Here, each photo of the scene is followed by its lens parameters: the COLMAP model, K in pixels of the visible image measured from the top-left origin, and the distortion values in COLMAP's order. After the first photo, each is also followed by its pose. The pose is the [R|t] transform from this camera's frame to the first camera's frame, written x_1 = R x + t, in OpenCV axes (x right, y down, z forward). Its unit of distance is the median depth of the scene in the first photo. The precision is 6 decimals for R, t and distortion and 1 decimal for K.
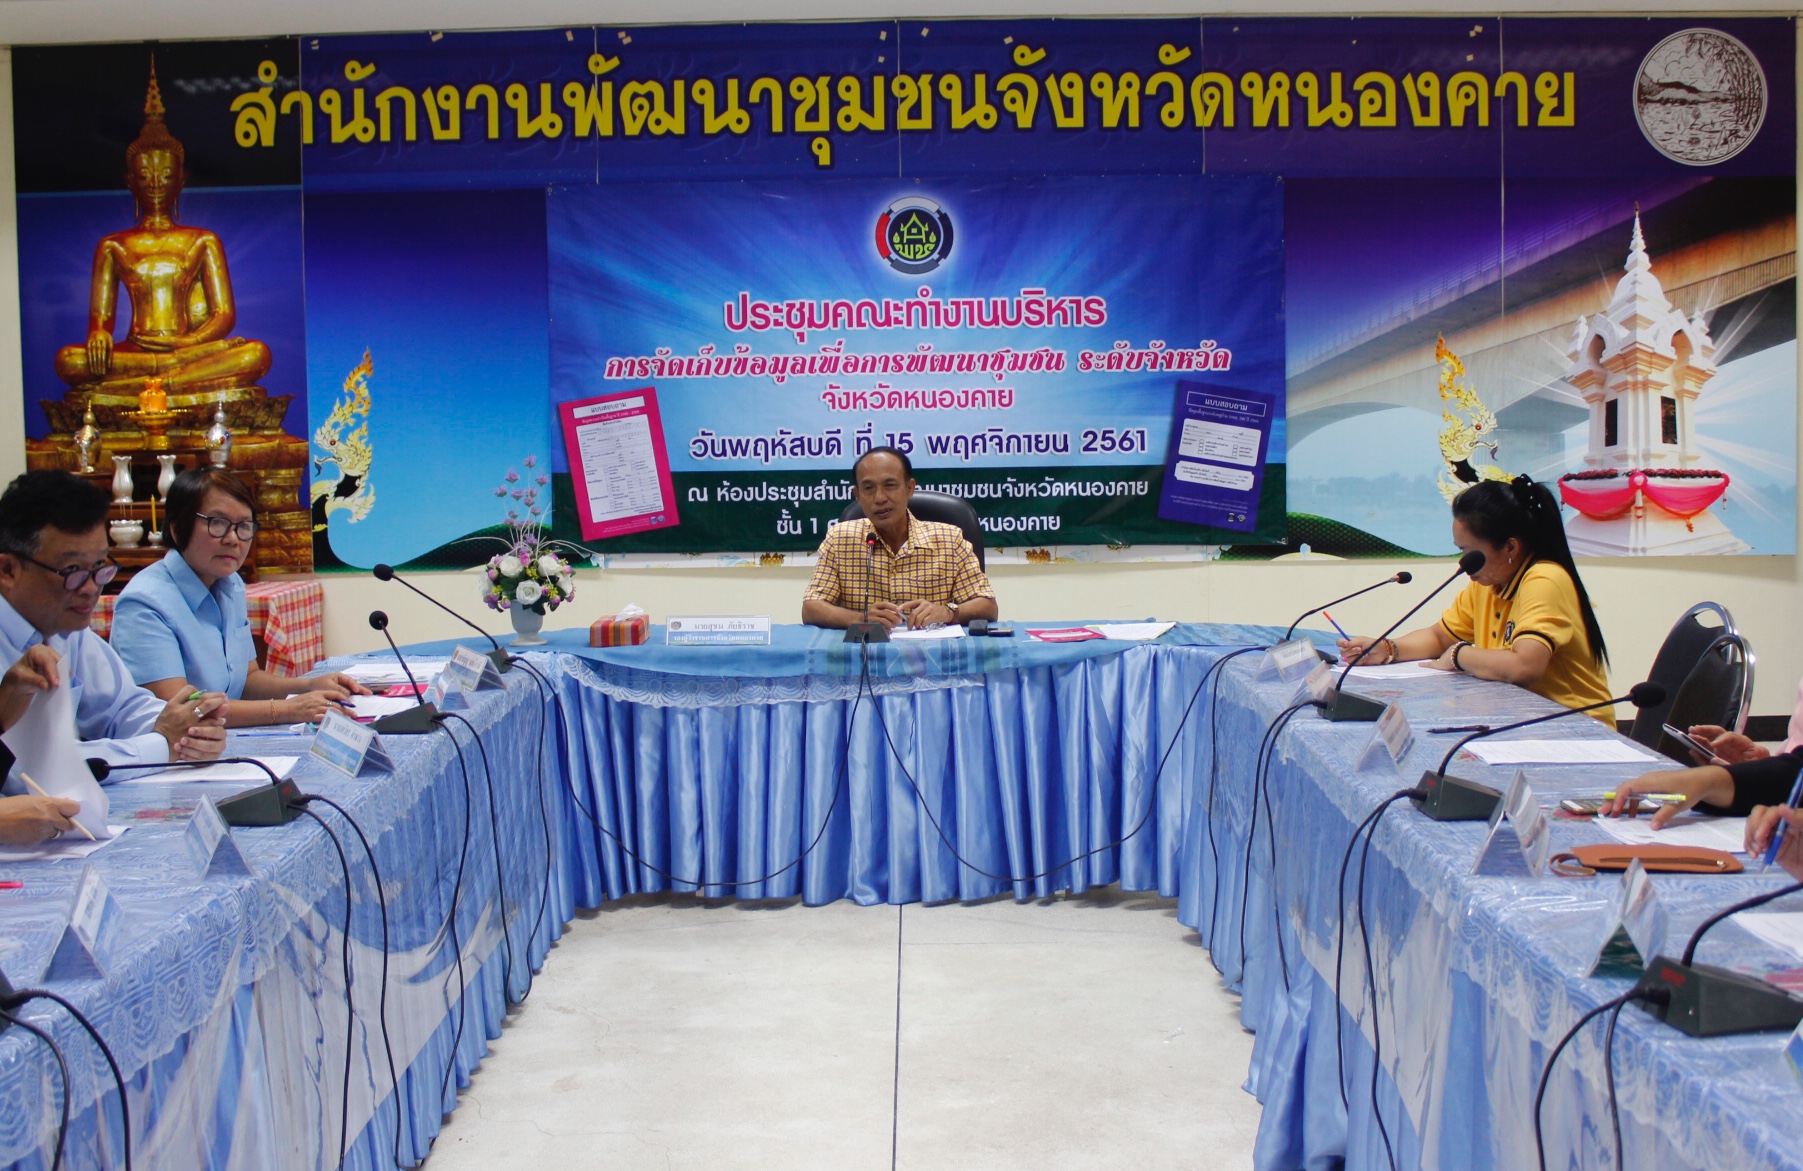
lens RADIAL K [[1813.3, 0, 888.5], [0, 1813.3, 541.2], [0, 0, 1]] dist [-0.095889, 0.000000]
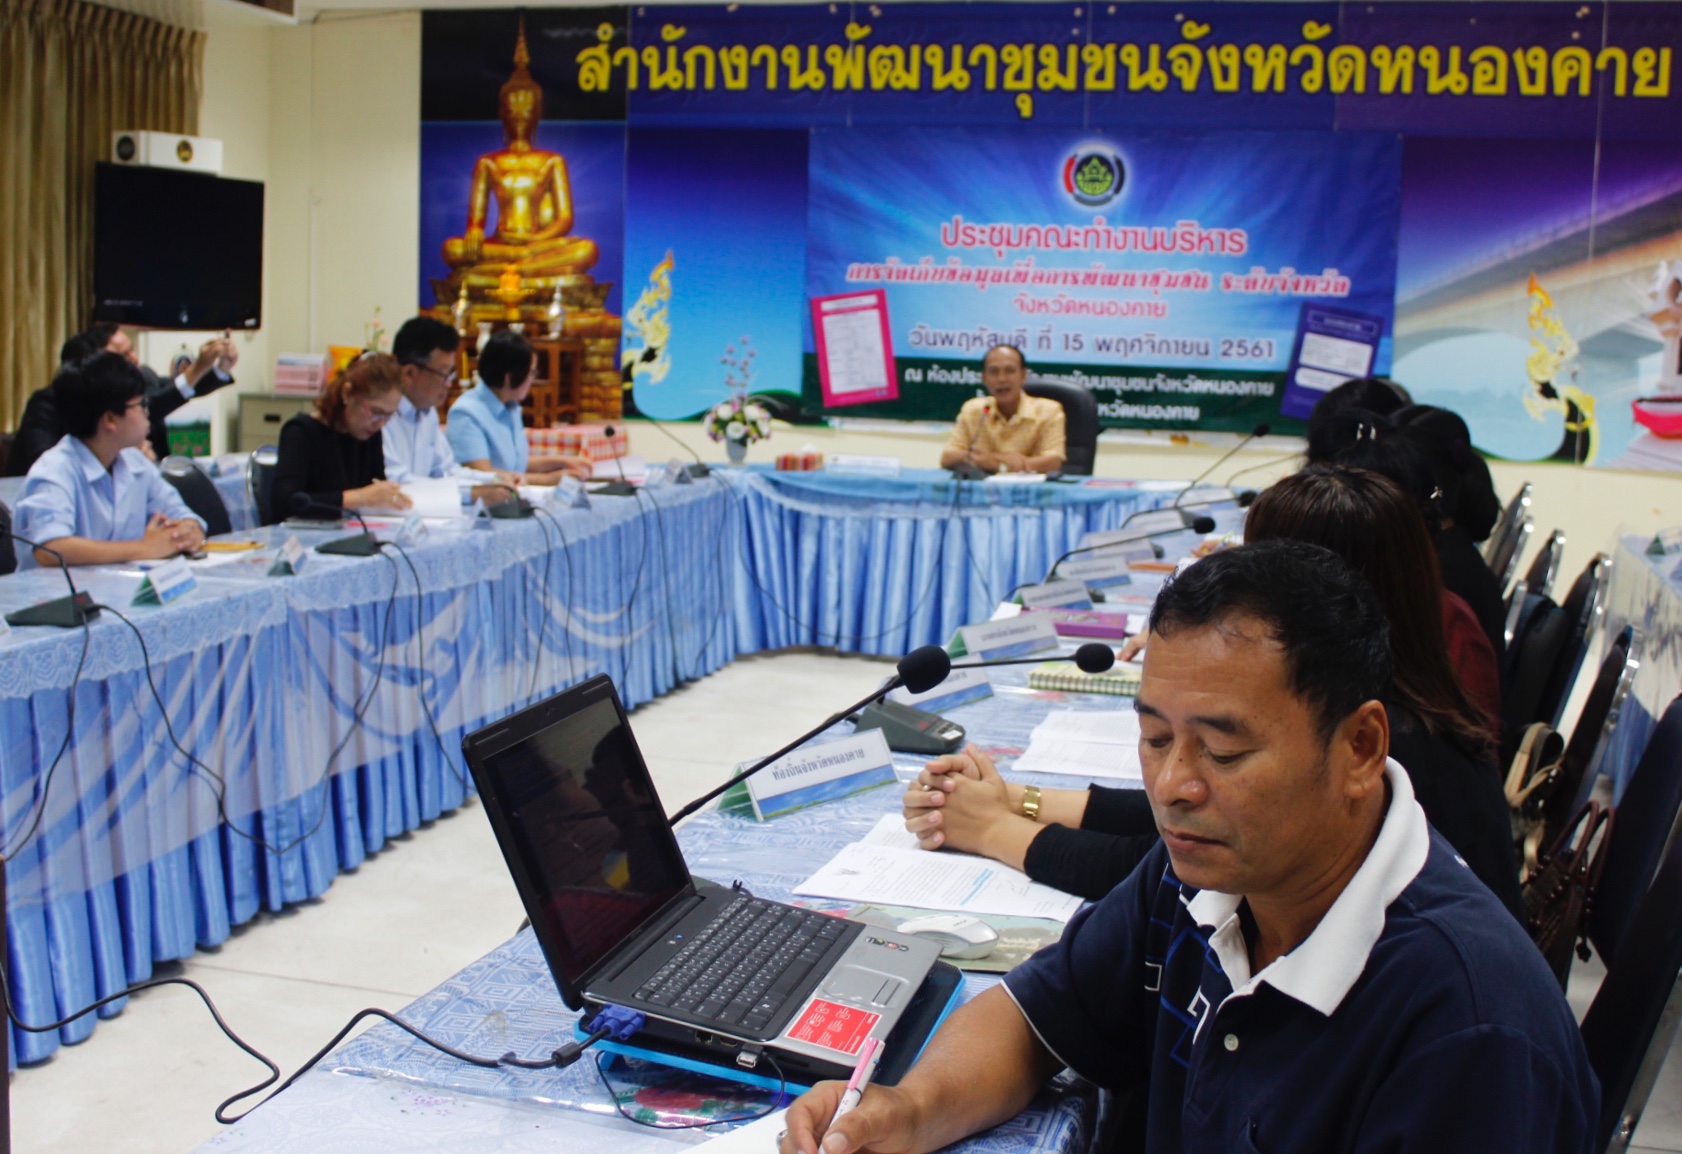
lens RADIAL K [[2036.2, 0, 835.8], [0, 2036.2, 552.3], [0, 0, 1]] dist [-0.081177, 0.000000]
pose [[0.966353, 0.072451, -0.246806, 0.205006], [-0.060055, 0.996544, 0.057395, 0.019411], [0.250112, -0.040642, 0.967364, -0.400077]]
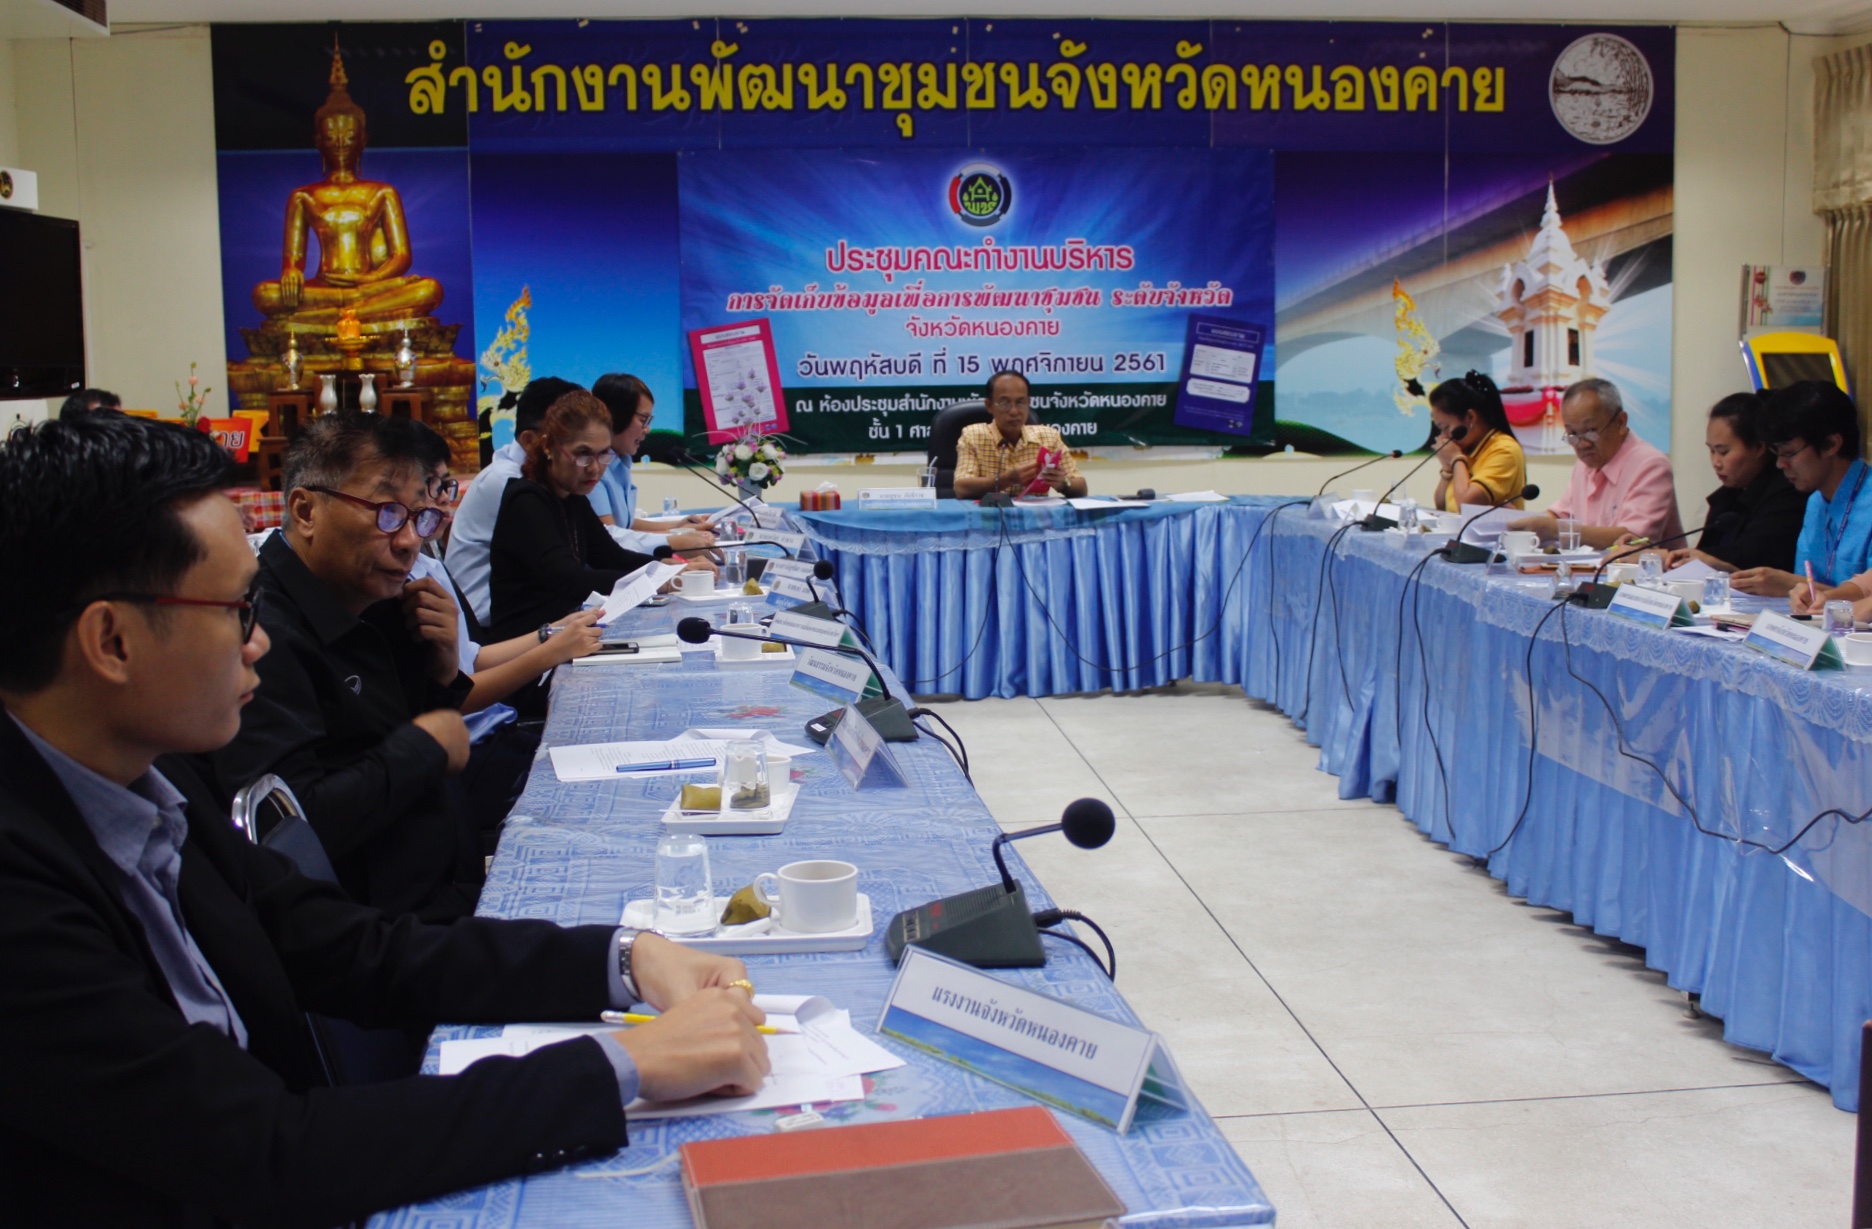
lens RADIAL K [[1962.7, 0, 929.9], [0, 1962.7, 597.1], [0, 0, 1]] dist [-0.084373, 0.000000]
pose [[0.994848, -0.011910, 0.100674, -0.157127], [0.006248, 0.998391, 0.056363, 0.028946], [-0.101184, -0.055444, 0.993322, -0.333839]]
